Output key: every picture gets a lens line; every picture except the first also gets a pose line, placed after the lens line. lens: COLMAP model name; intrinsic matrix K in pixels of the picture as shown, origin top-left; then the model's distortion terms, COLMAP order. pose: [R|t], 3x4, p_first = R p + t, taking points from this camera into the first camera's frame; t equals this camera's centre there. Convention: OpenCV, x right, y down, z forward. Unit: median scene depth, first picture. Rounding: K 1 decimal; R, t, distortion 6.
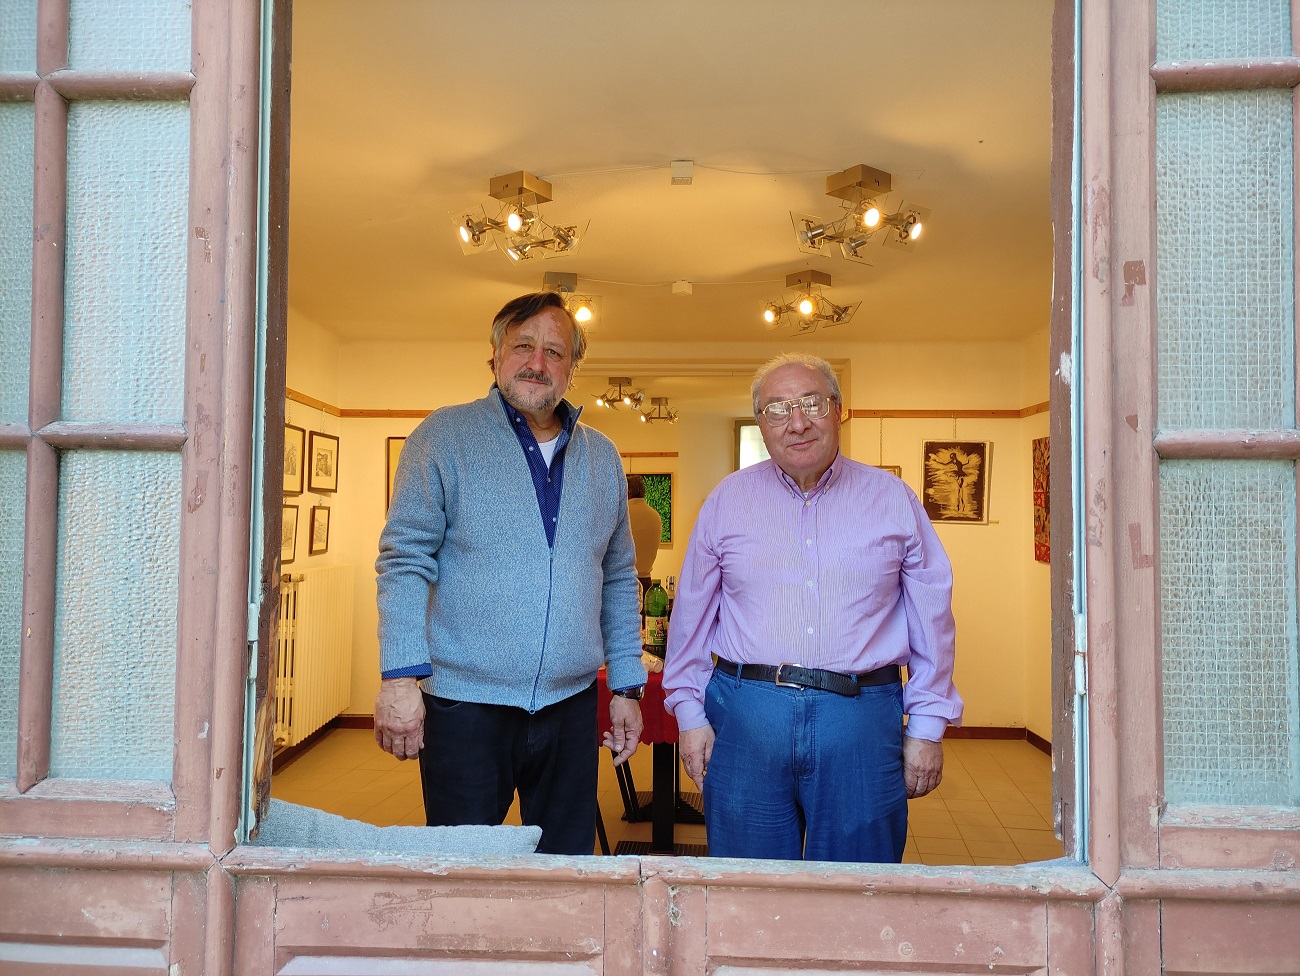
lens RADIAL K [[947.5, 0, 652.5], [0, 947.5, 485.7], [0, 0, 1]] dist [0.025416, -0.007150]
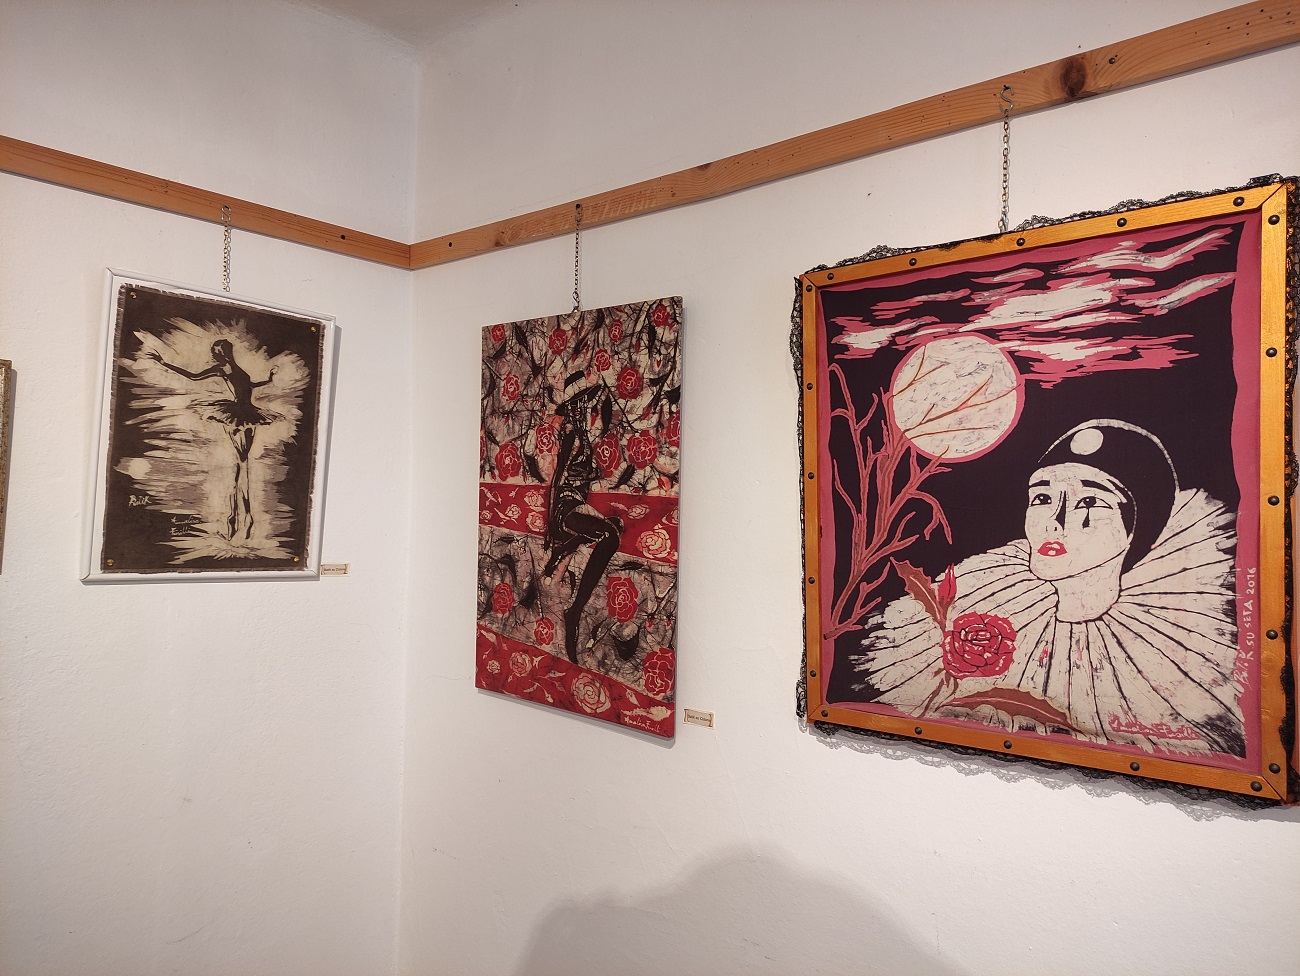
lens RADIAL K [[939.8, 0, 642.0], [0, 939.8, 490.8], [0, 0, 1]] dist [0.062547, -0.072577]
pose [[0.623876, 0.021097, 0.781239, 0.236288], [-0.043701, 0.999013, 0.007920, 0.005540], [-0.780301, -0.039082, 0.624182, 0.996831]]
